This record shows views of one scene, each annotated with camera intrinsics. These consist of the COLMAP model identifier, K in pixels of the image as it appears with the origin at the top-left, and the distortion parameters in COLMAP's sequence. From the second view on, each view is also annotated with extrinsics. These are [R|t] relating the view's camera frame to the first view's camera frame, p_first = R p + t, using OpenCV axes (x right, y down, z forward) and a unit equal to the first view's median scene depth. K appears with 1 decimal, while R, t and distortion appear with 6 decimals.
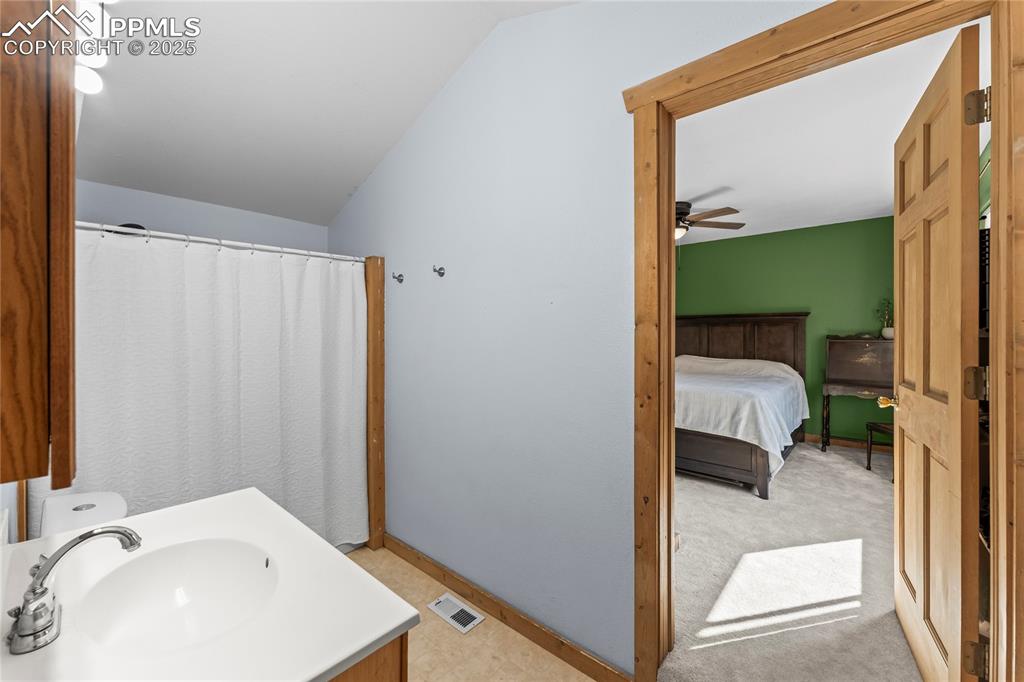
lens RADIAL K [[410.8, 0, 508.8], [0, 410.8, 340.4], [0, 0, 1]] dist [0.001488, -0.000221]
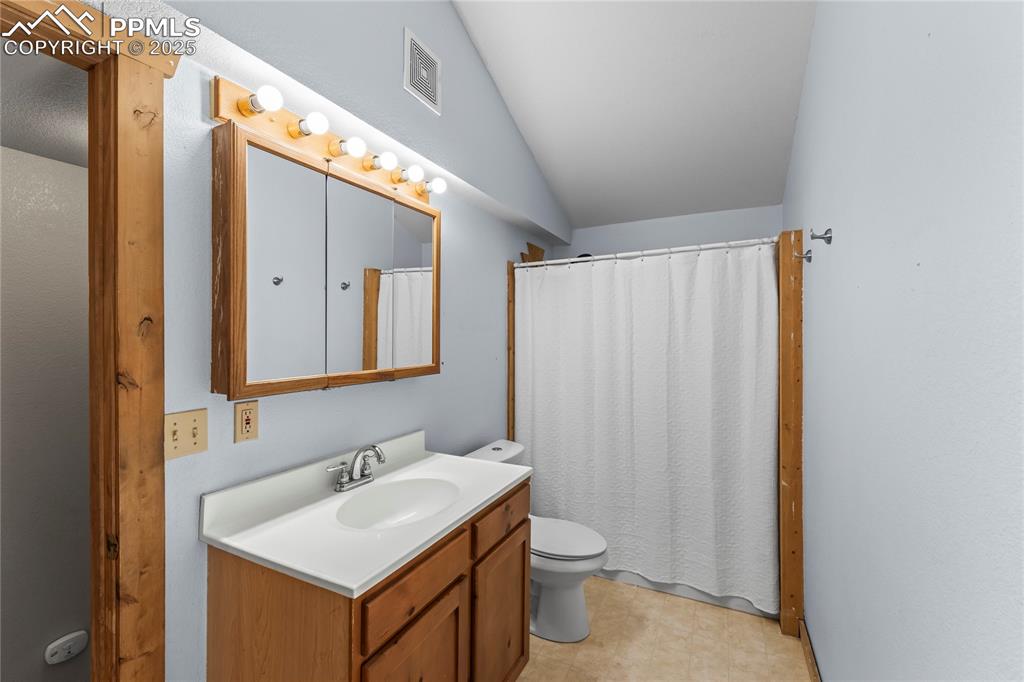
lens RADIAL K [[438.3, 0, 508.5], [0, 438.3, 337.6], [0, 0, 1]] dist [0.000140, 0.000049]
pose [[0.257316, 0.001292, -0.966326, 0.435329], [-0.015736, 0.999872, -0.002853, -0.007495], [0.966199, 0.015940, 0.257303, 0.461537]]
